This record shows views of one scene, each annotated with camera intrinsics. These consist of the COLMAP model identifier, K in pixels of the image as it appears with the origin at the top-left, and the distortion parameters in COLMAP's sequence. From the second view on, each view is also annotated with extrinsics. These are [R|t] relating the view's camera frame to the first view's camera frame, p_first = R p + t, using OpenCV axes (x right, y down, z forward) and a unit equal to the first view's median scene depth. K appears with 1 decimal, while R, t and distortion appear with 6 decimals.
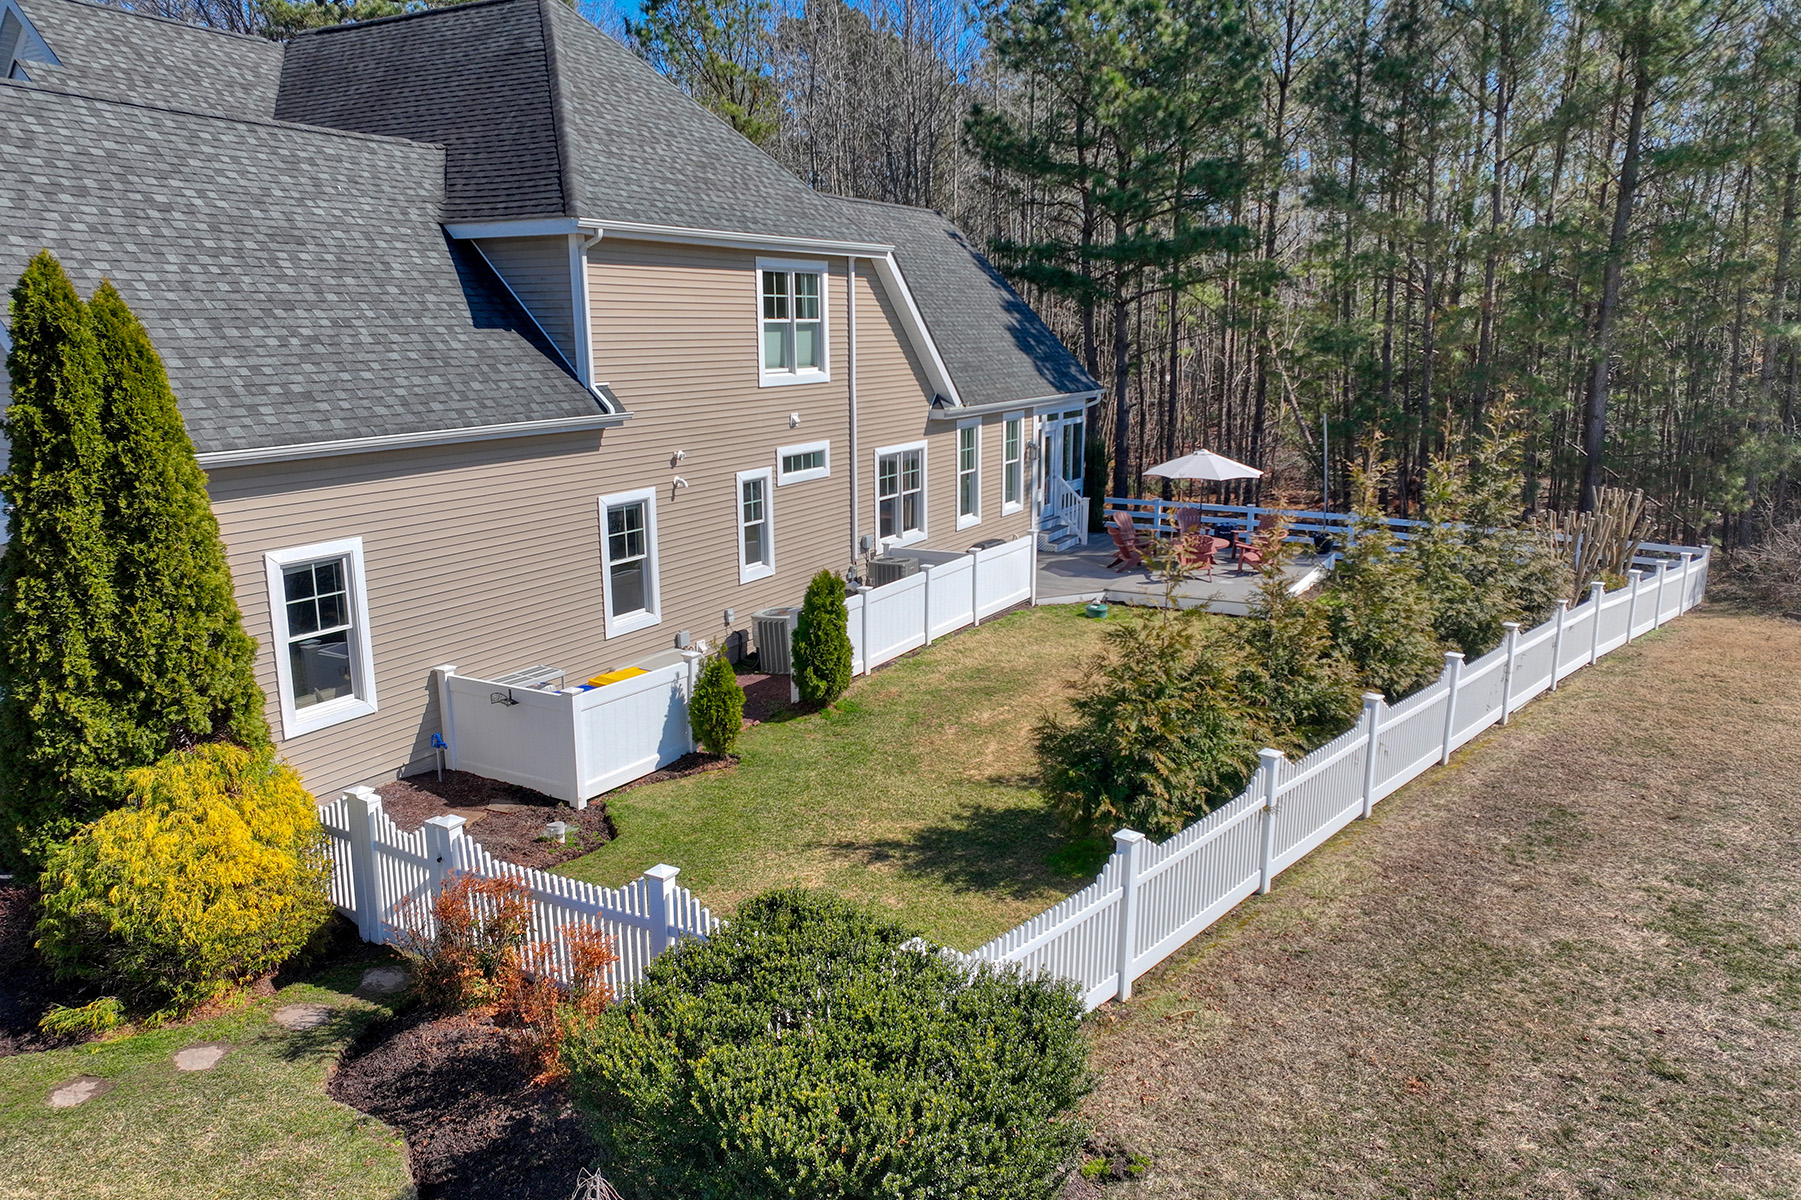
lens RADIAL K [[1263.5, 0, 899.0], [0, 1263.5, 598.2], [0, 0, 1]] dist [-0.002511, 0.017668]
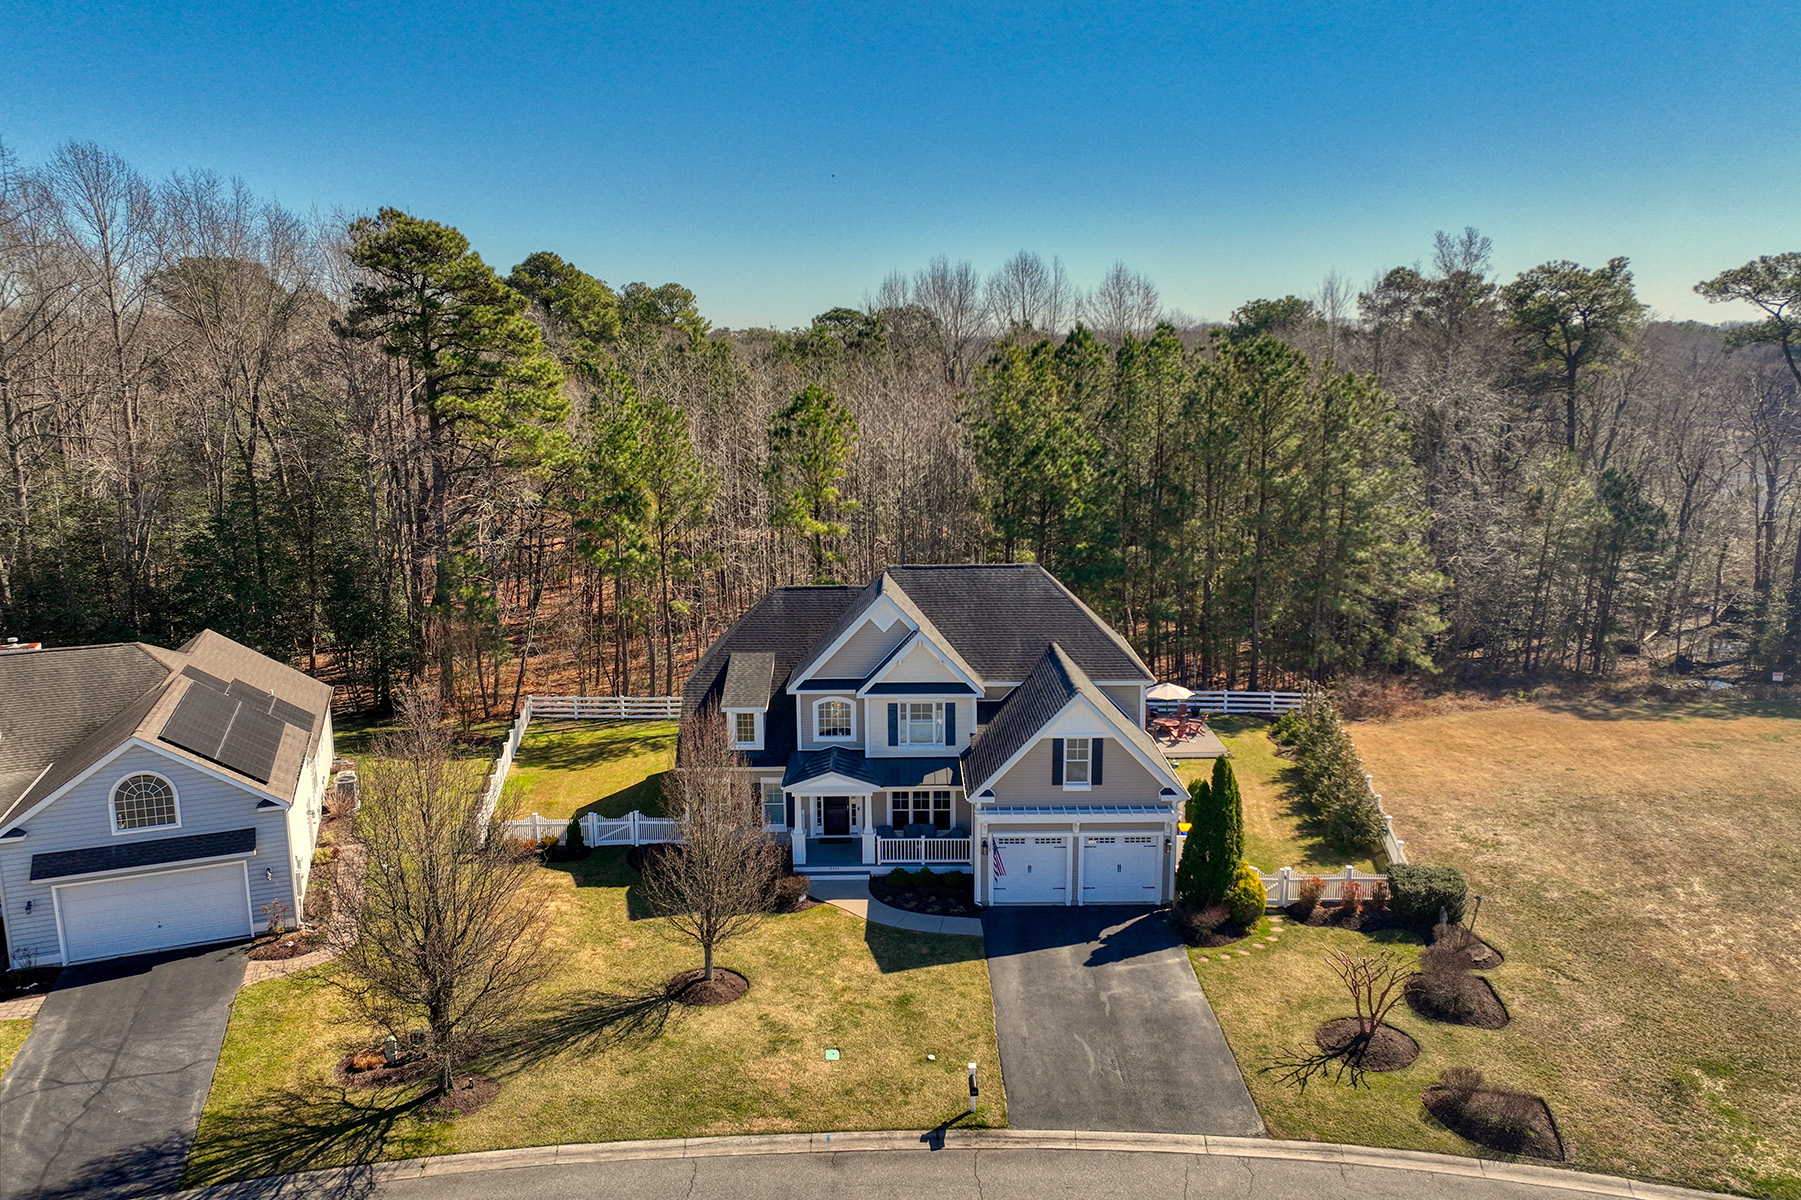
lens RADIAL K [[1263.5, 0, 901.5], [0, 1263.5, 591.4], [0, 0, 1]] dist [-0.002511, 0.017668]
pose [[0.872219, -0.092040, 0.480378, -2.231195], [0.109210, 0.993988, -0.007846, -0.556100], [-0.476767, 0.059305, 0.877027, -1.401098]]
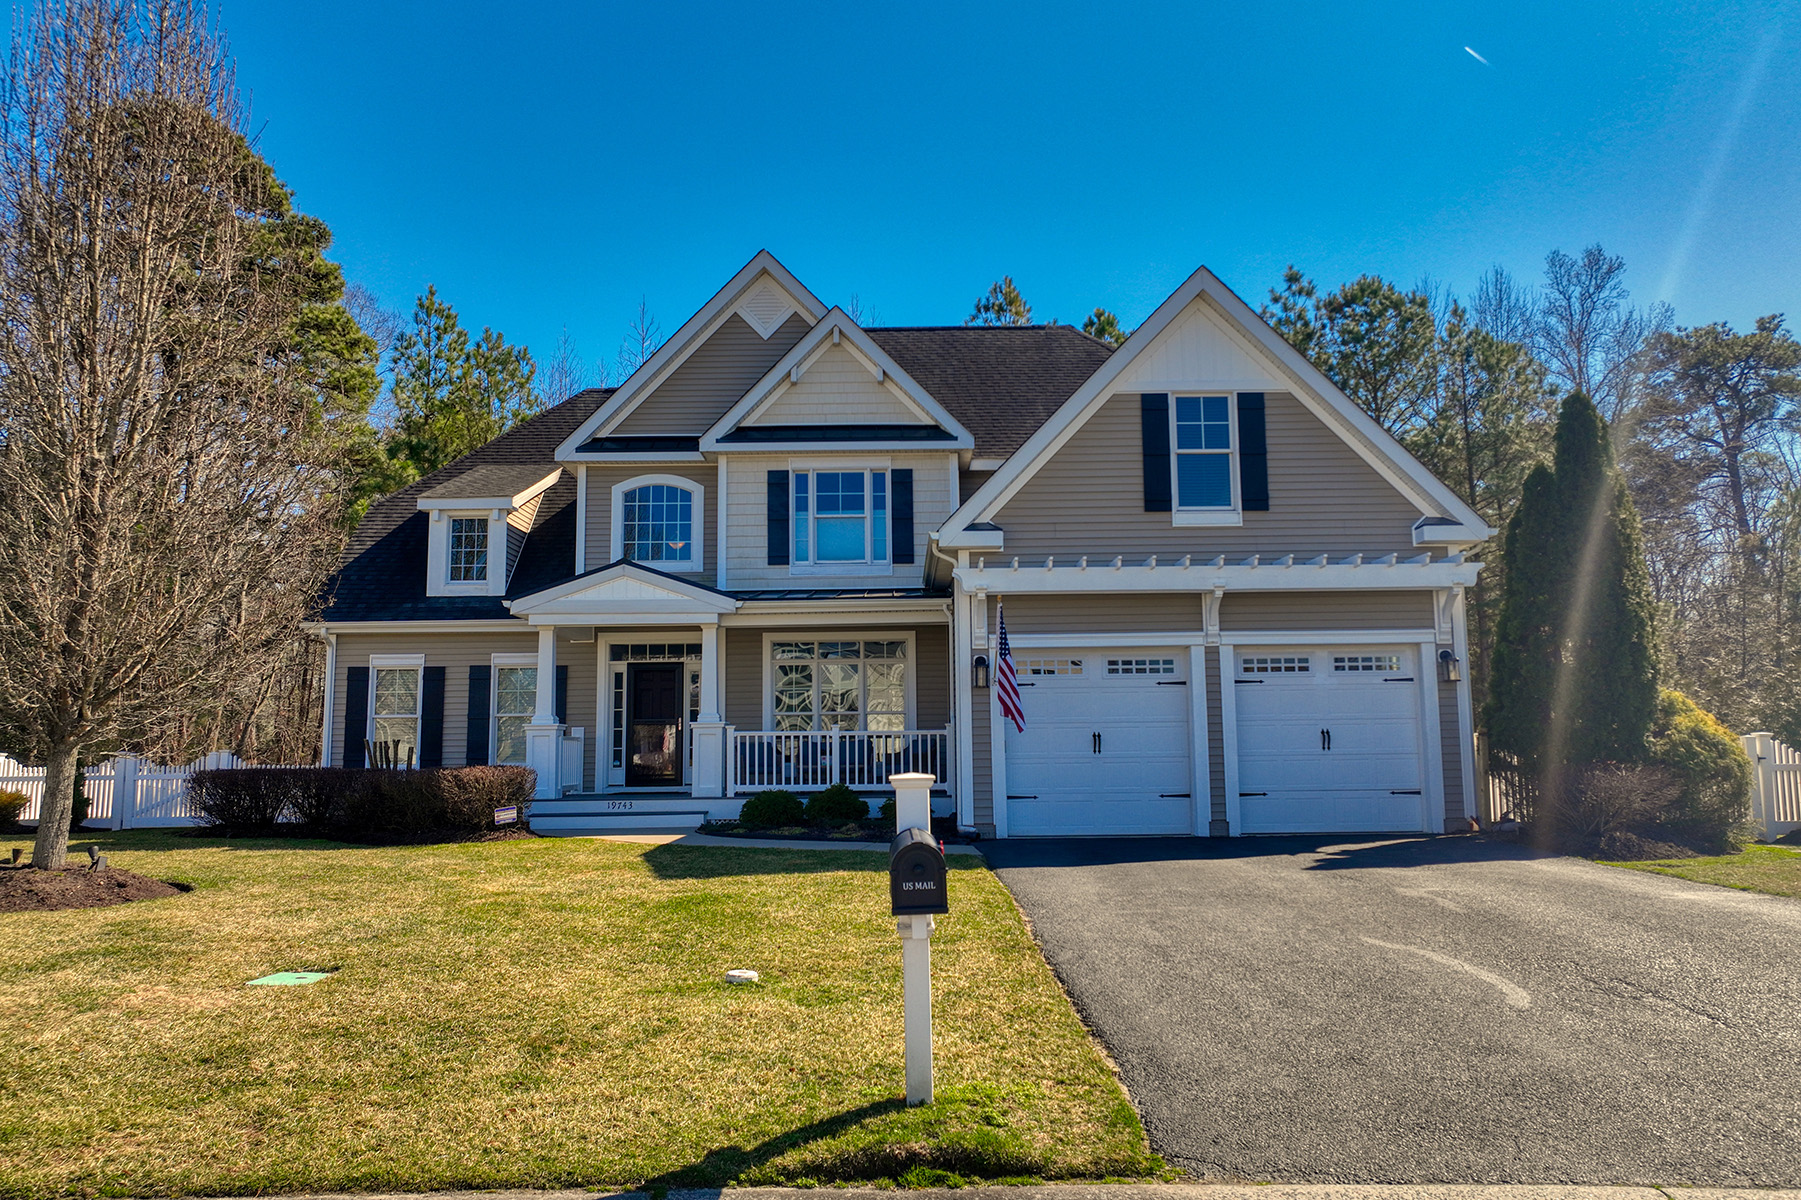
lens RADIAL K [[1263.5, 0, 903.8], [0, 1263.5, 598.5], [0, 0, 1]] dist [-0.002511, 0.017668]
pose [[0.869824, 0.053928, 0.490407, -1.395641], [0.112934, 0.945852, -0.304320, 0.250721], [-0.480263, 0.320088, 0.816634, 0.082505]]
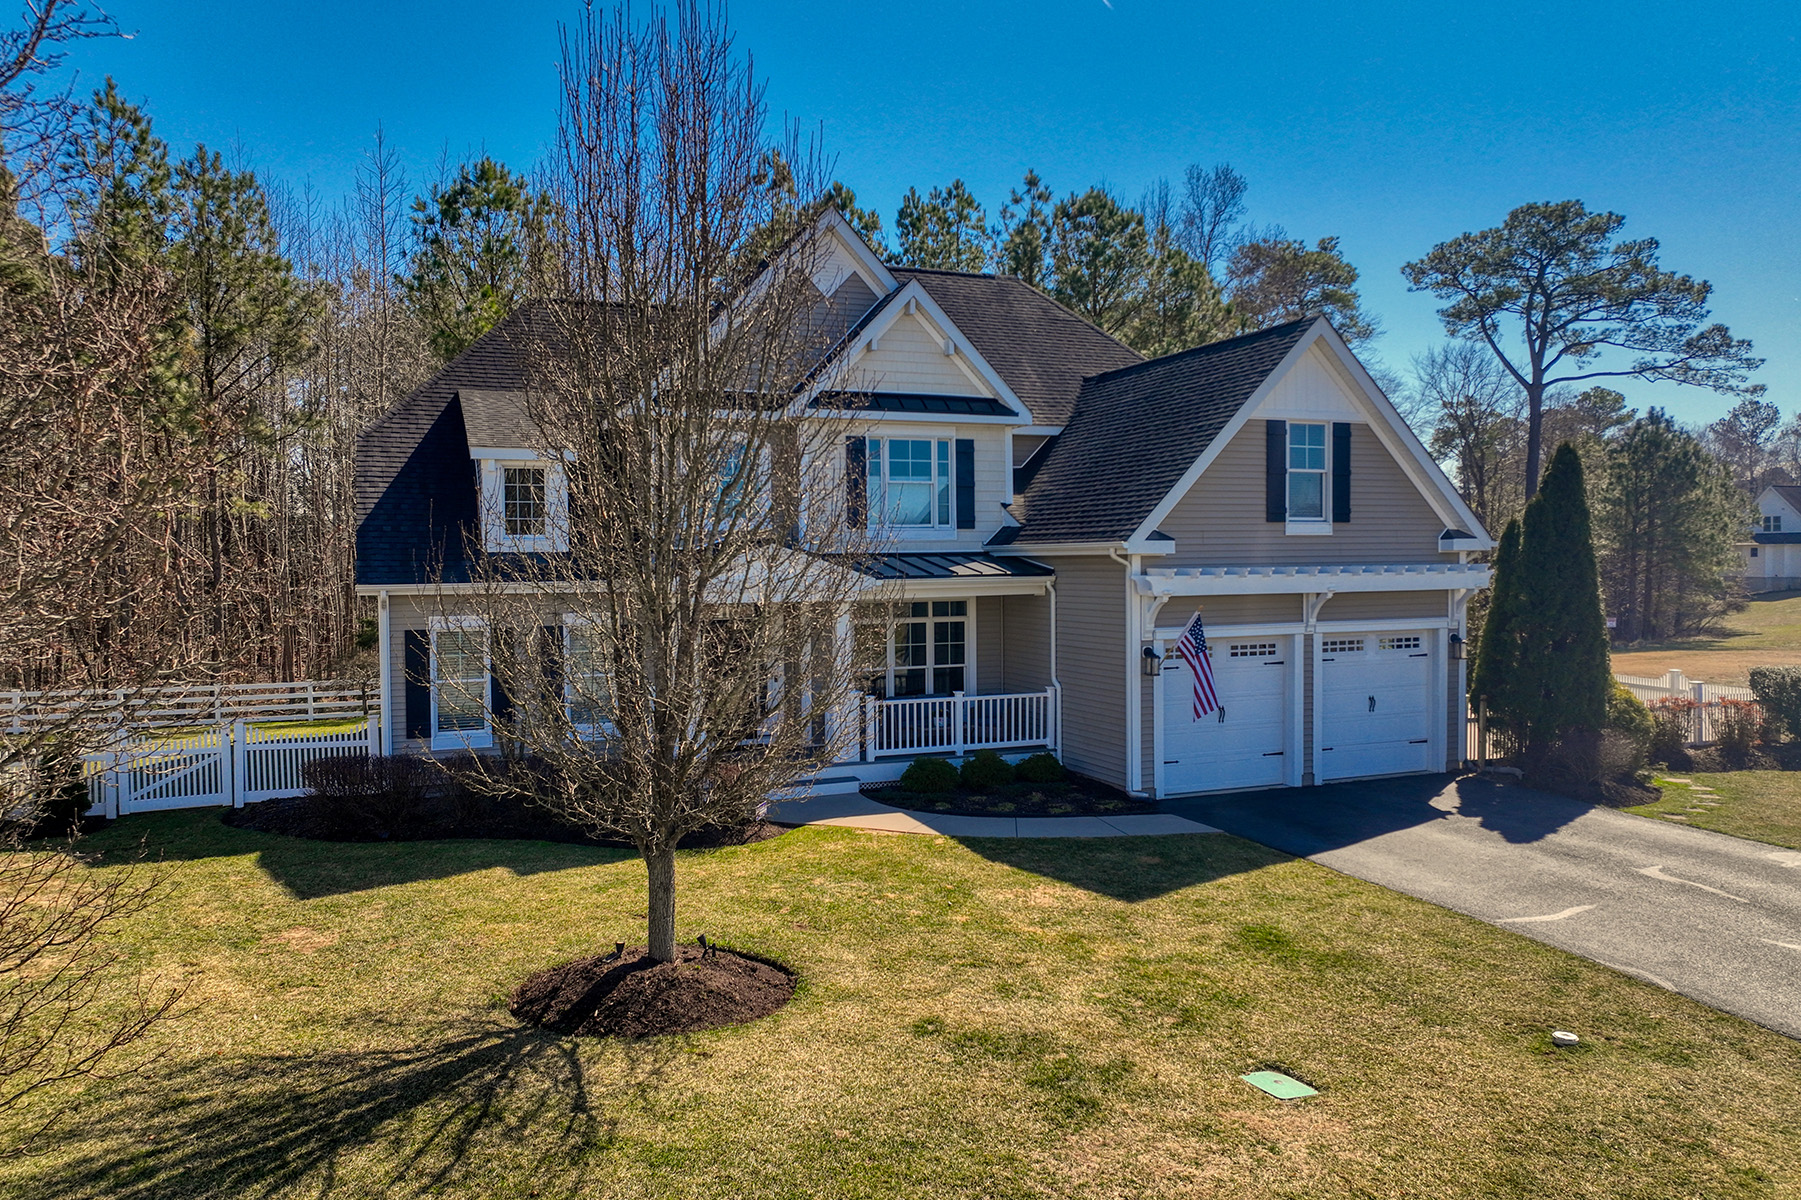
lens RADIAL K [[1263.5, 0, 902.5], [0, 1263.5, 601.1], [0, 0, 1]] dist [-0.002511, 0.017668]
pose [[0.624112, -0.029334, 0.780784, -1.933536], [0.173422, 0.979570, -0.101821, 0.018302], [-0.761846, 0.198953, 0.616448, 0.350483]]
